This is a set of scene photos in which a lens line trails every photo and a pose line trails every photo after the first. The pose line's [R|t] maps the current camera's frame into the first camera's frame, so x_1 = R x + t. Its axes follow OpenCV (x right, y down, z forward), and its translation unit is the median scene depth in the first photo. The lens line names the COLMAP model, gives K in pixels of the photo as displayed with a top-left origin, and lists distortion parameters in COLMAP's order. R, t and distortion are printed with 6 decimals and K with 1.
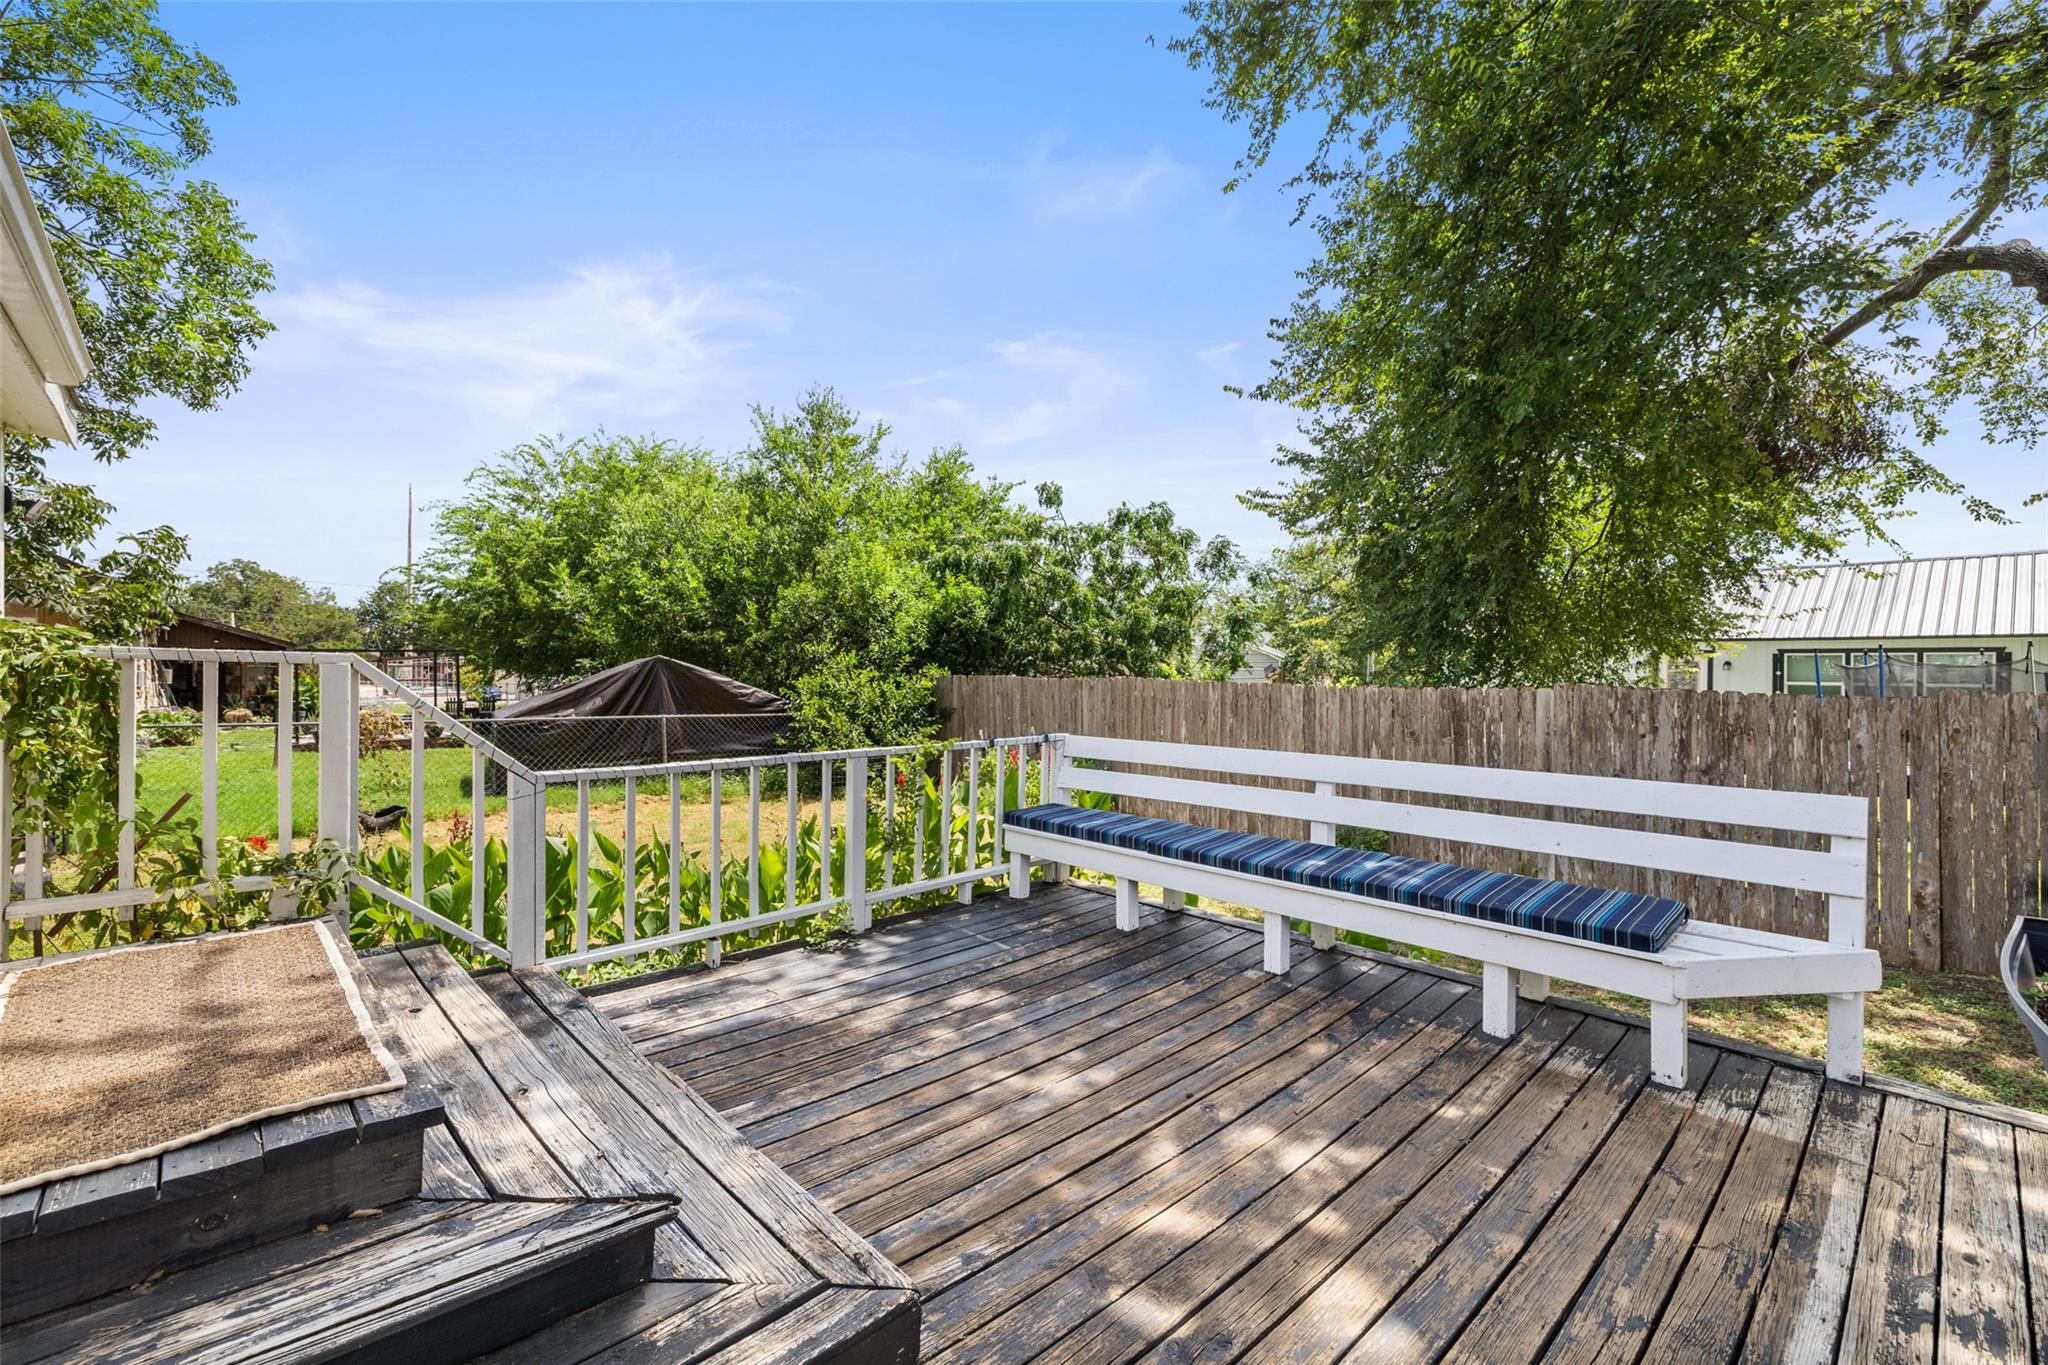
lens RADIAL K [[866.7, 0, 1037.6], [0, 866.7, 662.4], [0, 0, 1]] dist [-0.003554, 0.002293]
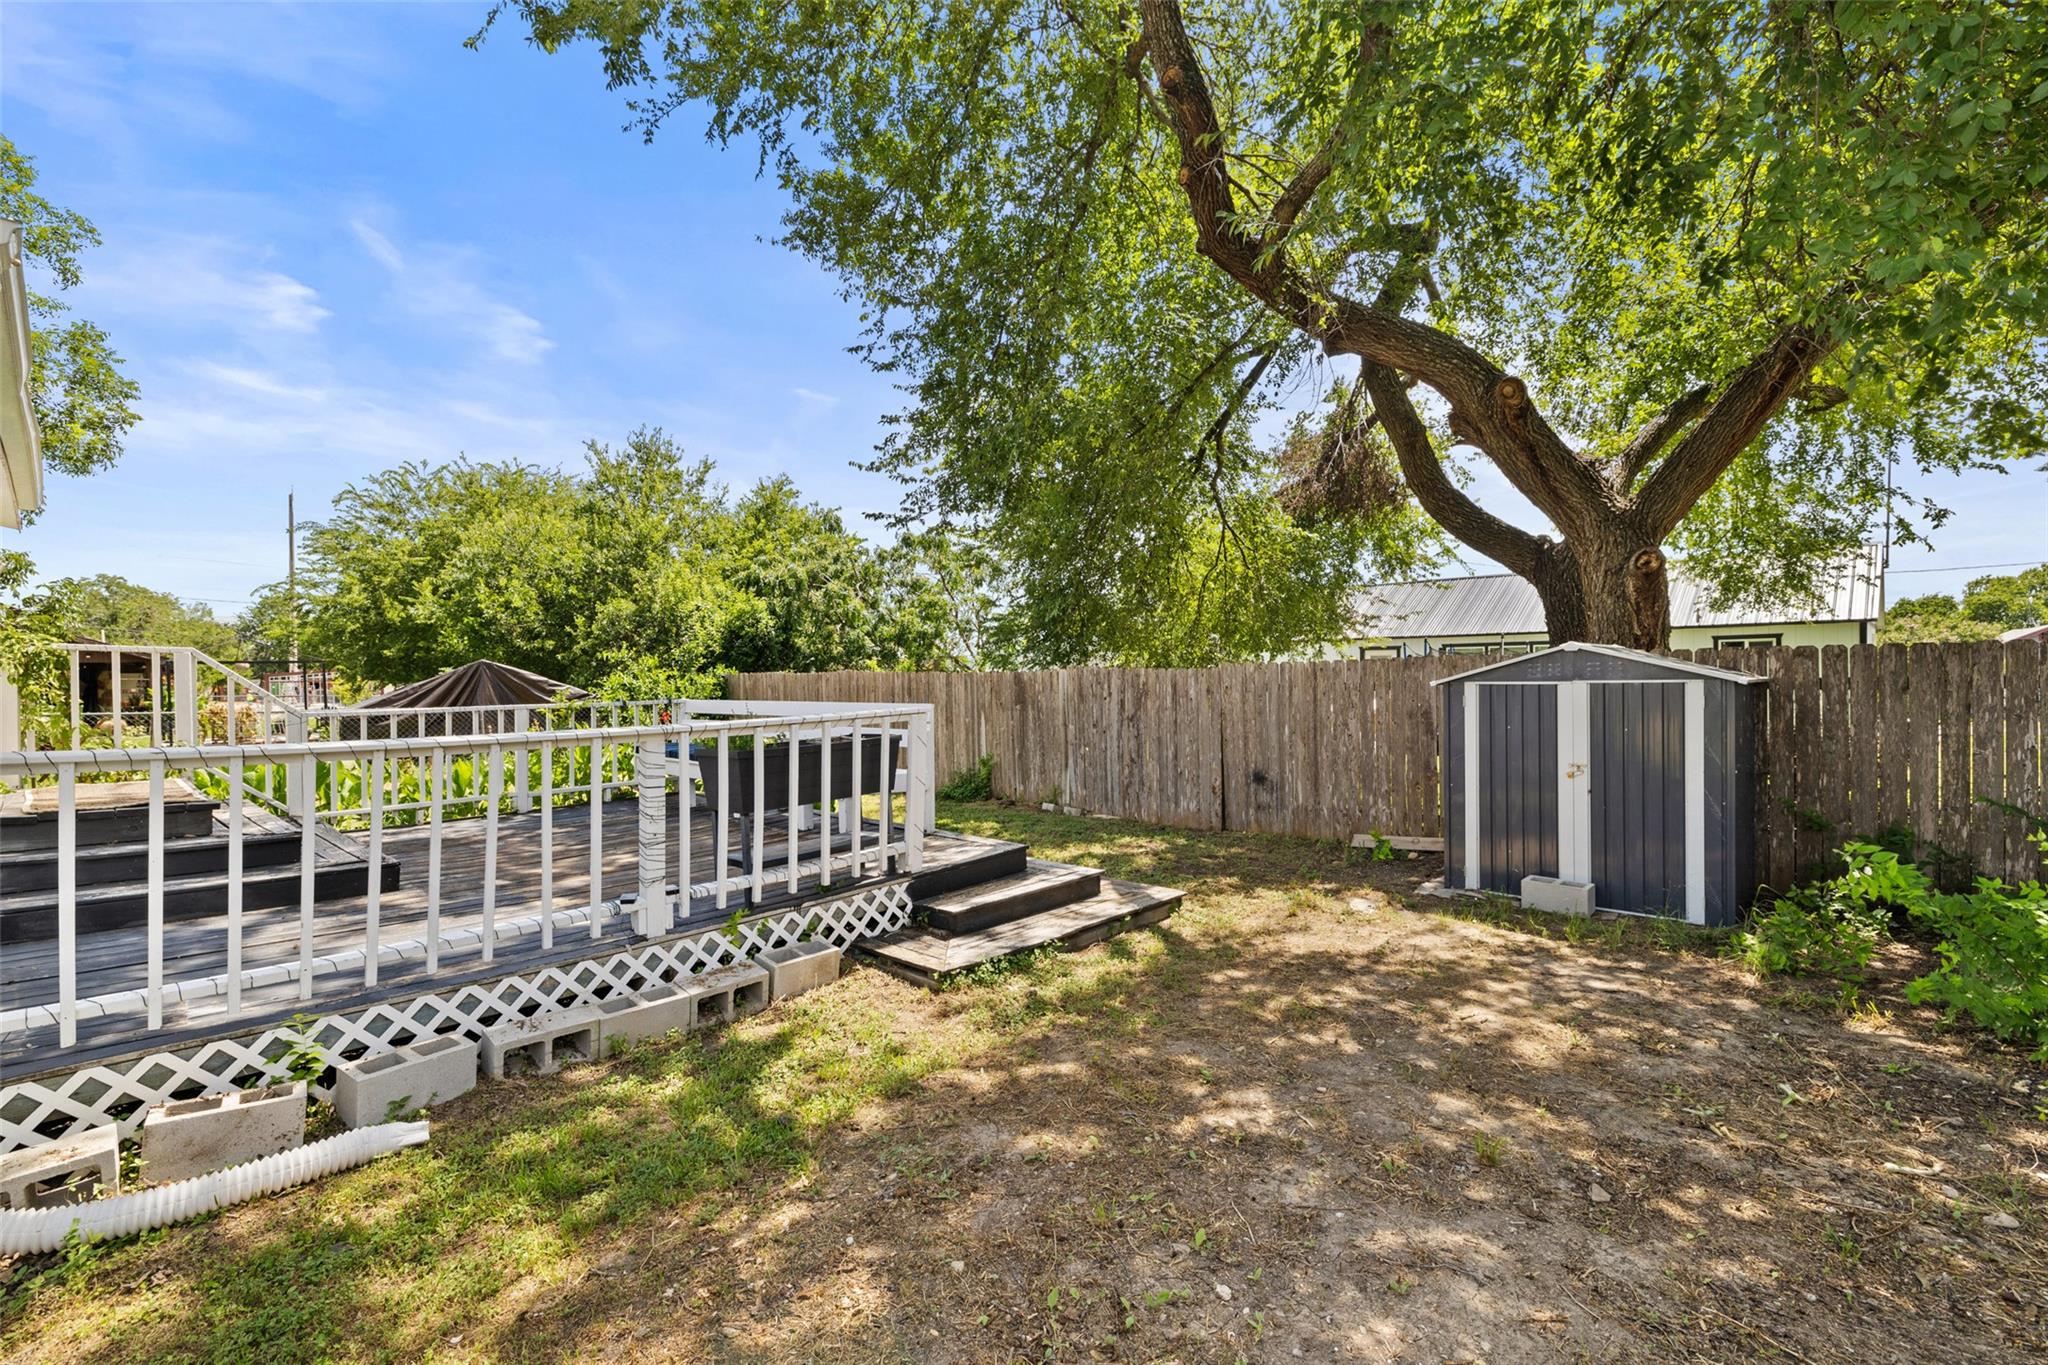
lens RADIAL K [[866.7, 0, 1029.4], [0, 866.7, 684.8], [0, 0, 1]] dist [-0.003554, 0.002293]
pose [[0.997240, -0.015867, 0.072528, 0.162803], [0.014661, 0.999746, 0.017129, 0.011692], [-0.072781, -0.016018, 0.997219, -0.186599]]
